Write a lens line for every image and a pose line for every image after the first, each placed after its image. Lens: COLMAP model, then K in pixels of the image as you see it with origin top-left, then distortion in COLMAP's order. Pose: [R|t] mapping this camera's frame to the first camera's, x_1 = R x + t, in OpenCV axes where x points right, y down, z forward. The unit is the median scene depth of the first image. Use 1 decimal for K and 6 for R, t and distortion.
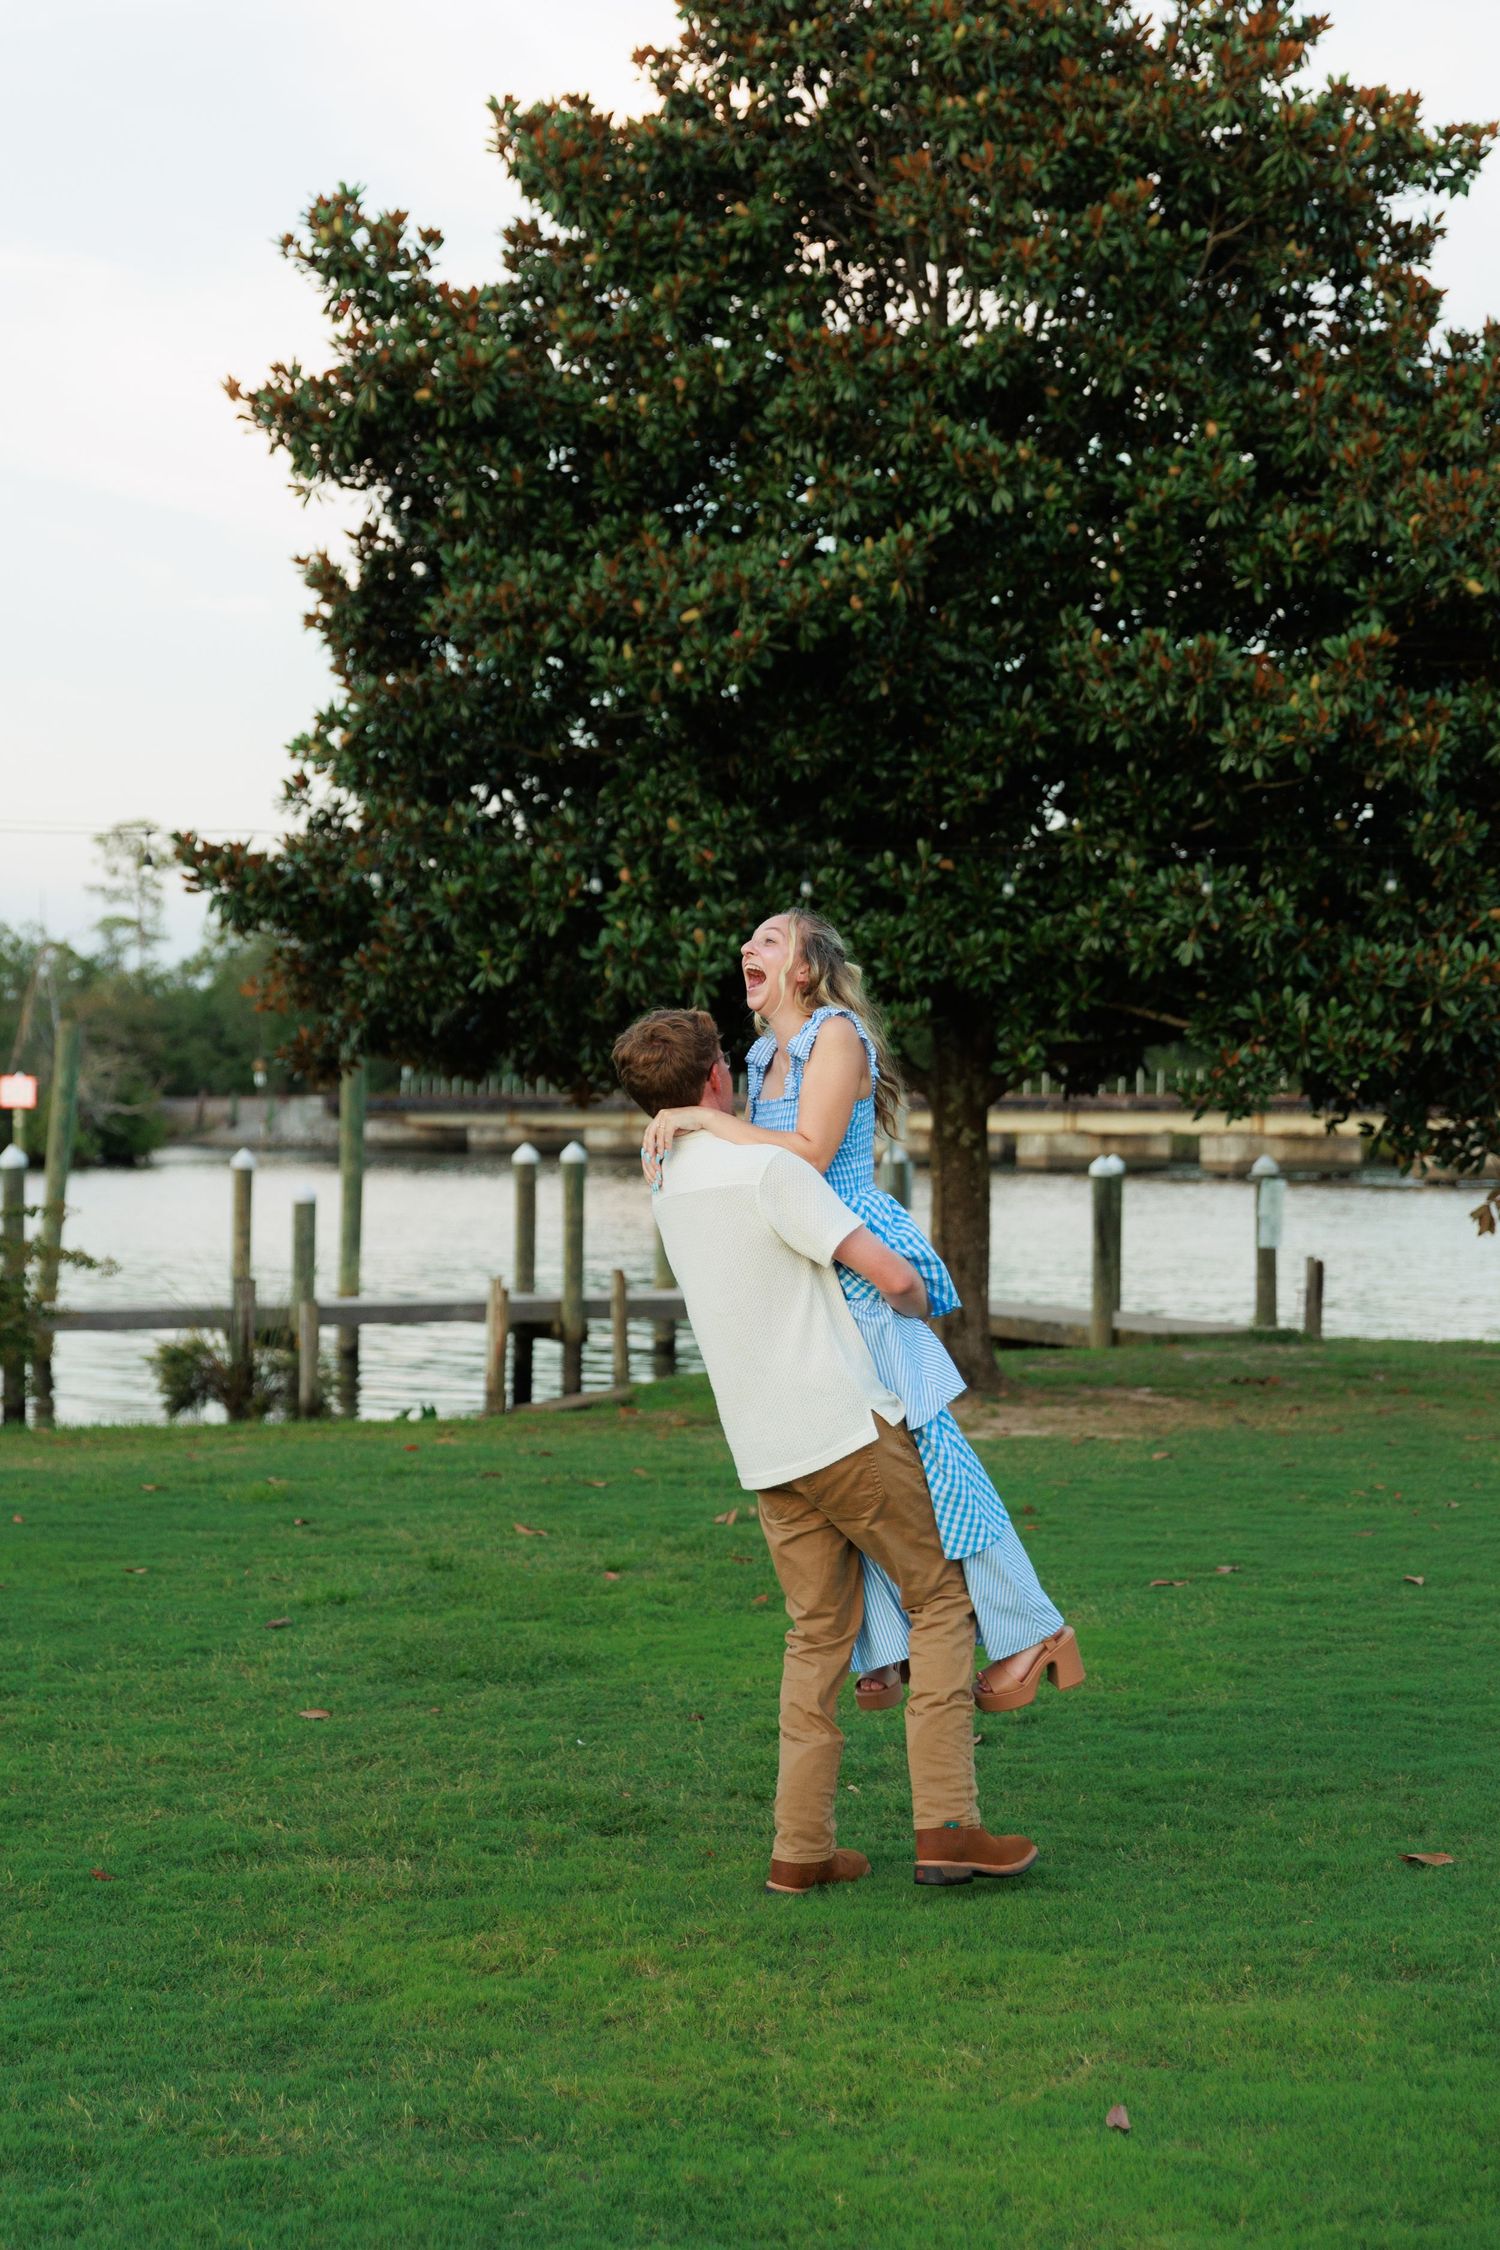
lens RADIAL K [[3987.9, 0, 559.7], [0, 3987.9, 1043.9], [0, 0, 1]] dist [0.030082, -0.154955]
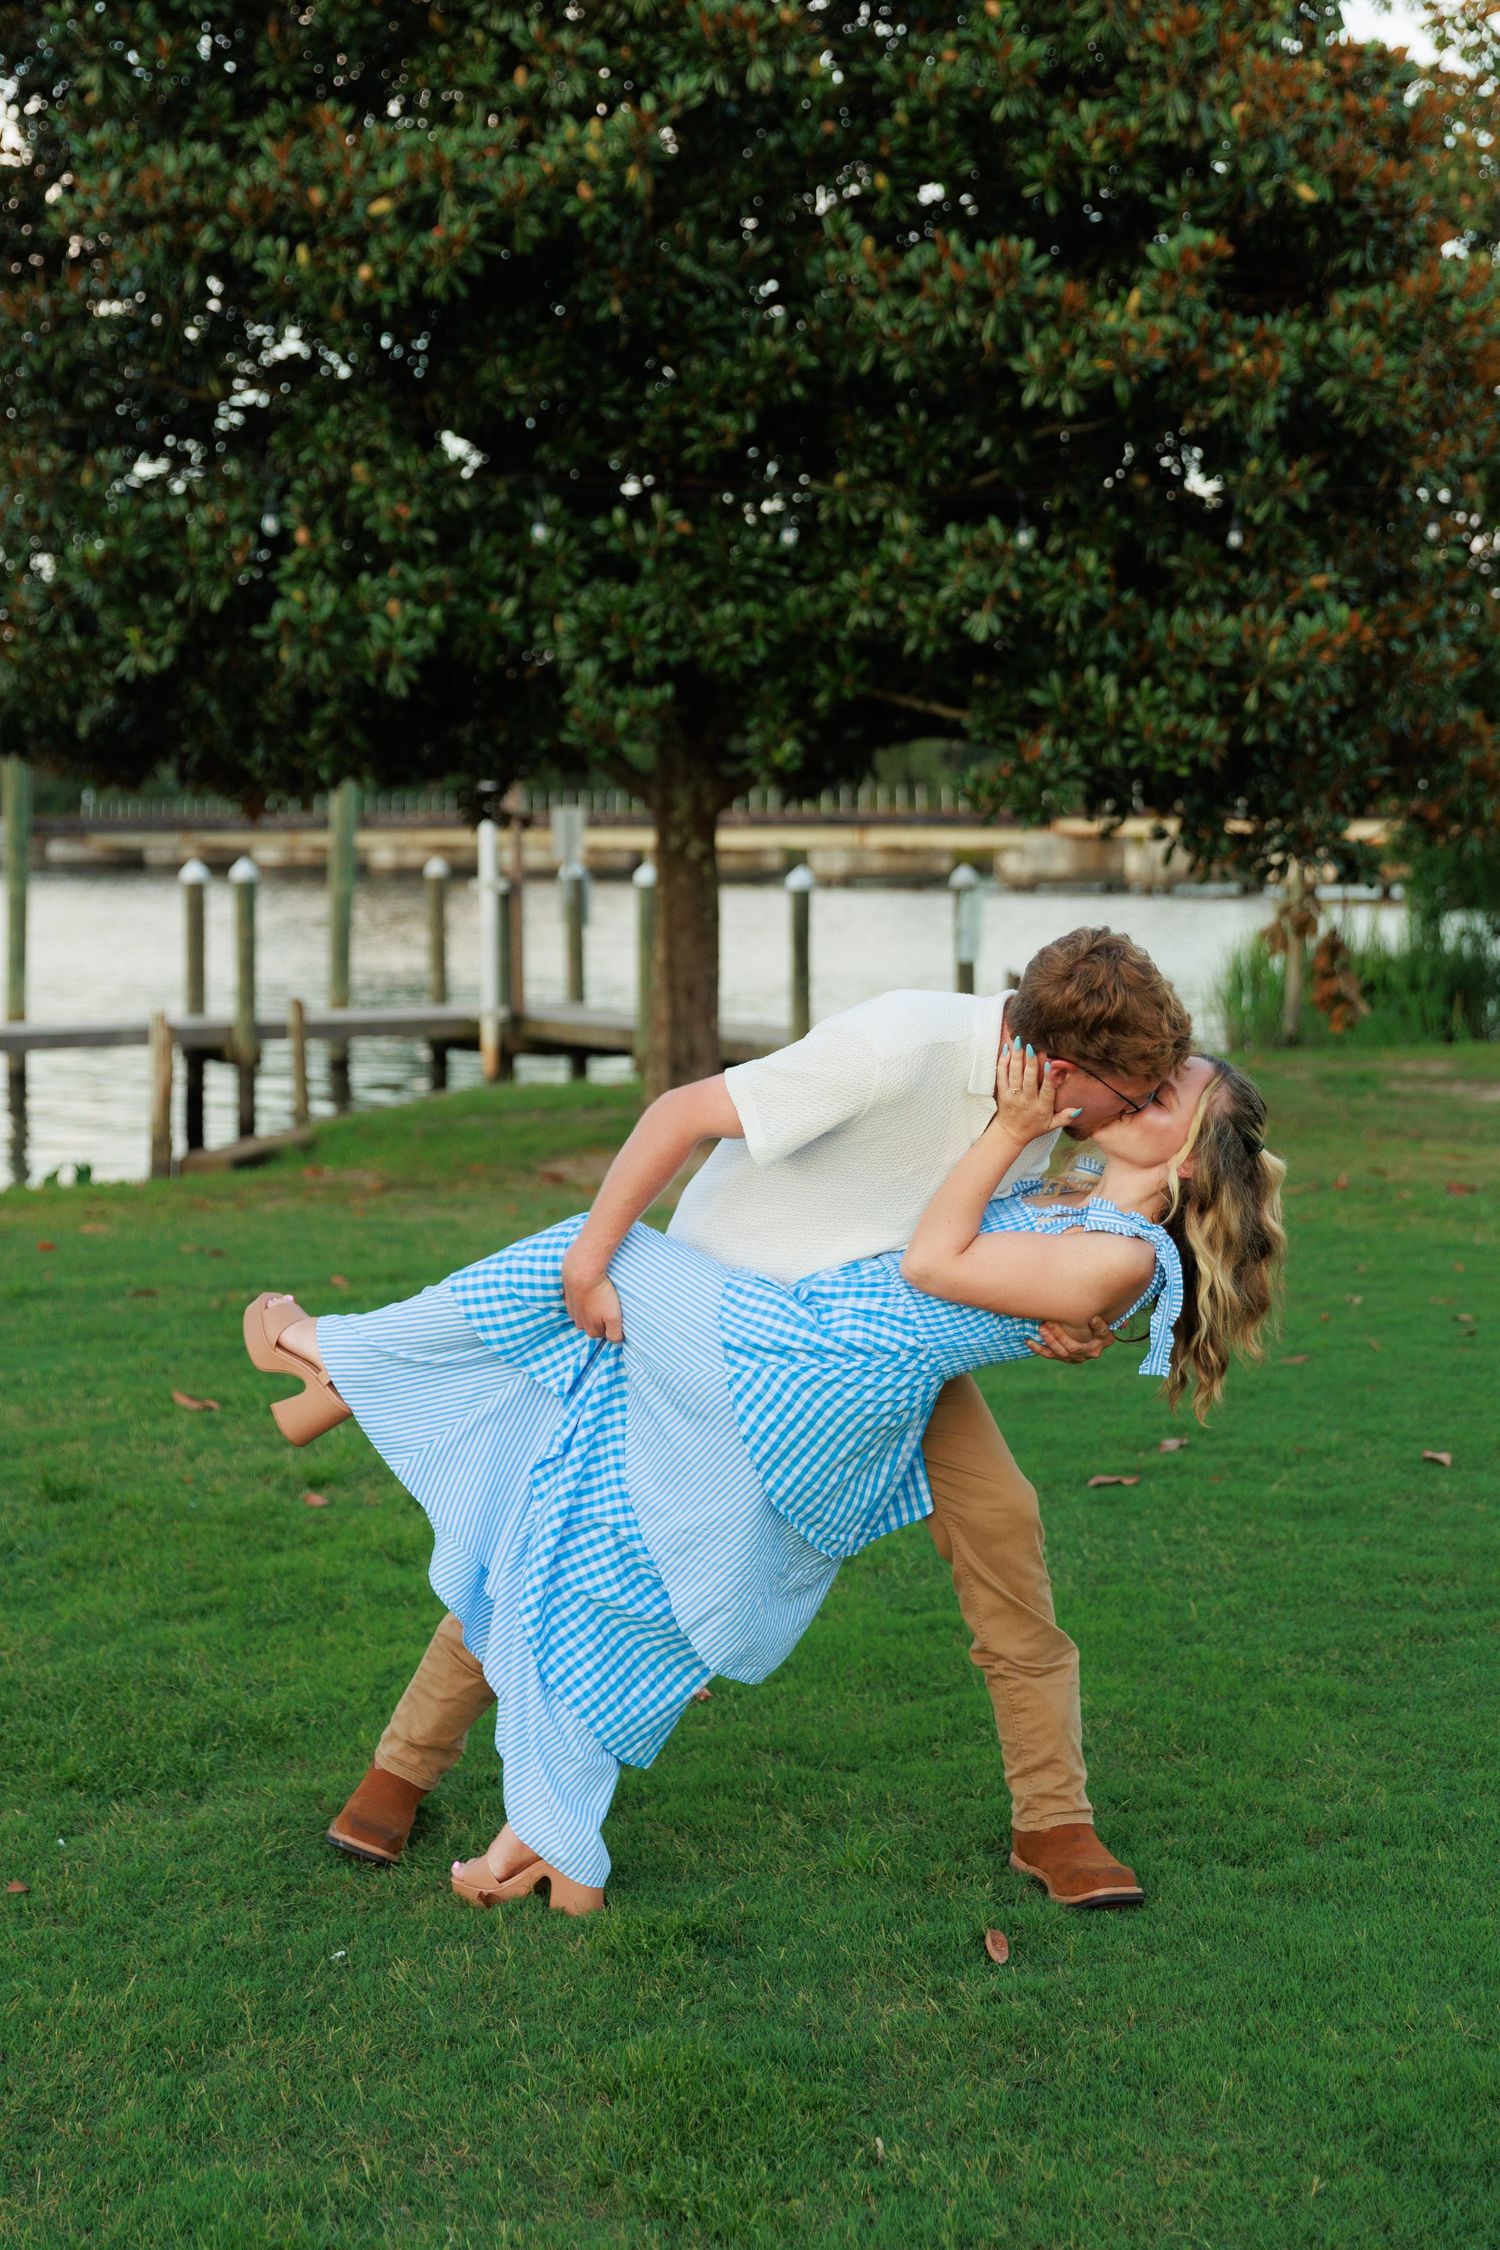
lens RADIAL K [[3514.6, 0, 685.4], [0, 3514.6, 1047.6], [0, 0, 1]] dist [0.005400, -0.001079]
pose [[0.991707, -0.016233, 0.127487, 0.000395], [0.006149, 0.996847, 0.079103, 0.006407], [-0.128369, -0.077664, 0.988681, 0.259295]]
